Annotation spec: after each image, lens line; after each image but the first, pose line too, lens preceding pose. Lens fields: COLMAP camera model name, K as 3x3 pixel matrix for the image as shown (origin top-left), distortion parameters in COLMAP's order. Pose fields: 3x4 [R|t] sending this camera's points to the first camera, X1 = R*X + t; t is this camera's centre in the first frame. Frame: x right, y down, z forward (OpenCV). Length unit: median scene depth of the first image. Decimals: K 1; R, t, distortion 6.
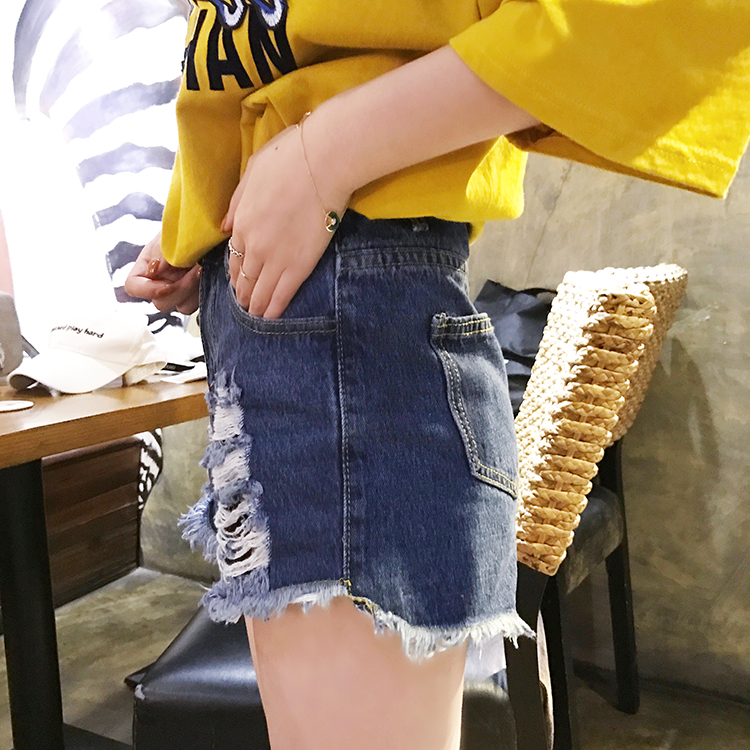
lens RADIAL K [[860.6, 0, 399.3], [0, 860.6, 401.0], [0, 0, 1]] dist [0.003381, 0.000000]
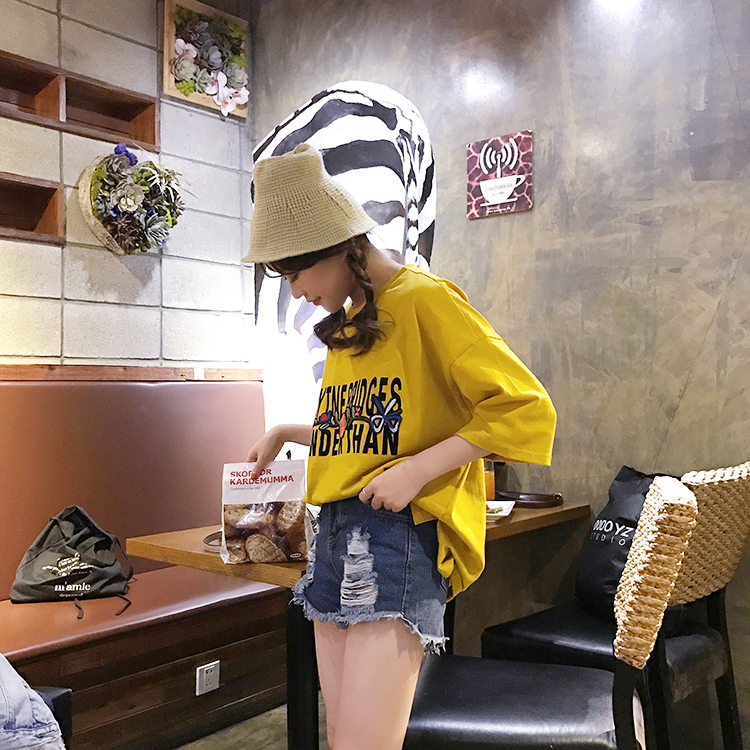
lens RADIAL K [[826.7, 0, 404.5], [0, 826.7, 403.7], [0, 0, 1]] dist [-0.014904, 0.000000]
pose [[0.980150, 0.003278, -0.198231, 0.043685], [-0.038063, 0.984375, -0.171924, -0.012084], [0.194570, 0.176057, 0.964959, -0.726565]]
